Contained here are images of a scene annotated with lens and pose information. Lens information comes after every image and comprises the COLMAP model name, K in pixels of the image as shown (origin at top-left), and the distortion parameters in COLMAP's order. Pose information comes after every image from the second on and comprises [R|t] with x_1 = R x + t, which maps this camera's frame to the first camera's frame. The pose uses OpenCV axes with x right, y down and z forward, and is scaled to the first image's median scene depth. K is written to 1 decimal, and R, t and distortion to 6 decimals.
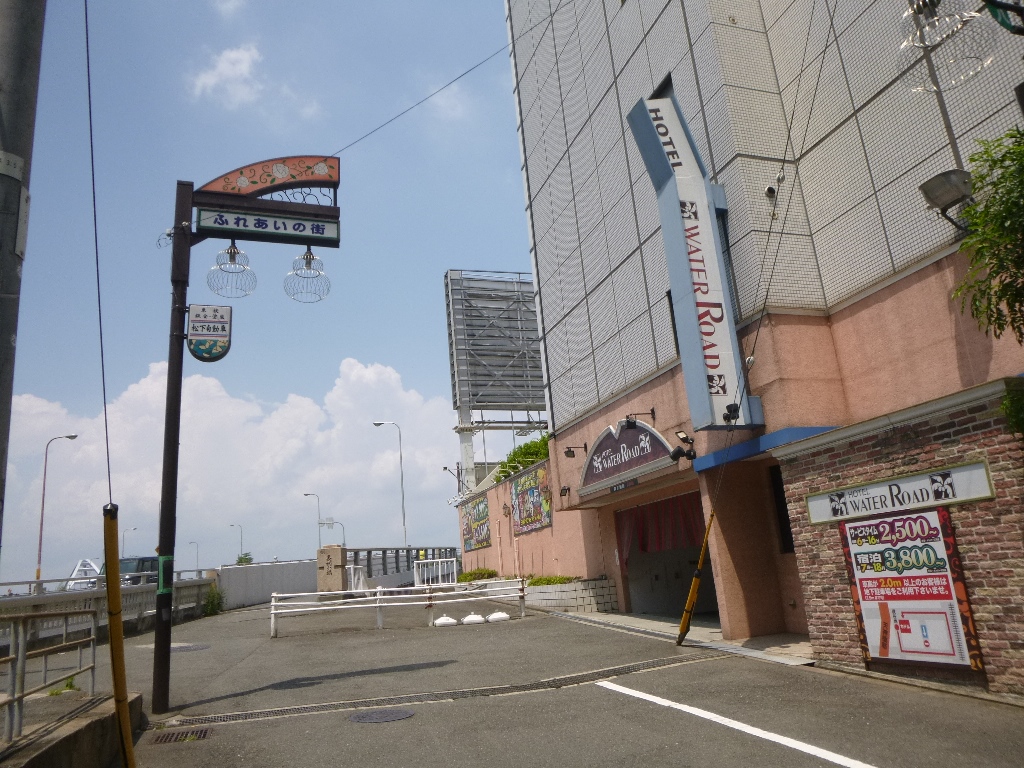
lens RADIAL K [[737.5, 0, 511.2], [0, 737.5, 382.9], [0, 0, 1]] dist [-0.002480, -0.000658]
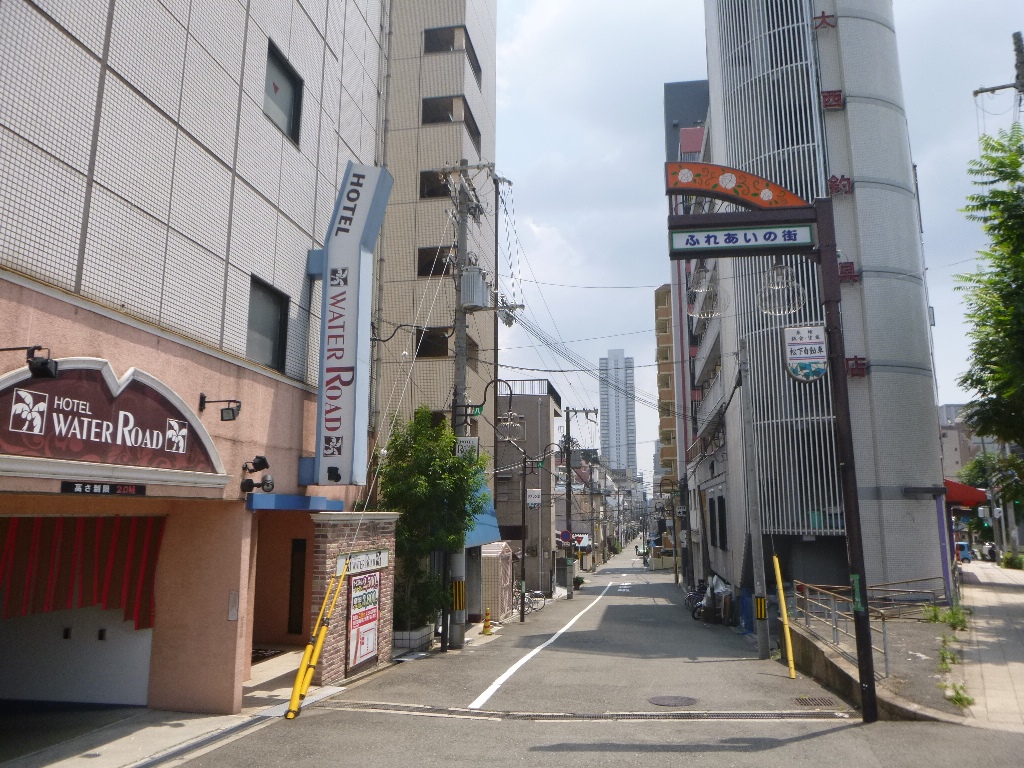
lens RADIAL K [[737.5, 0, 512.2], [0, 737.5, 382.7], [0, 0, 1]] dist [-0.002480, -0.000658]
pose [[-0.877283, 0.170449, 0.448689, -0.350394], [-0.049047, 0.898091, -0.437066, 0.298327], [-0.477461, -0.405437, -0.779520, 1.367397]]
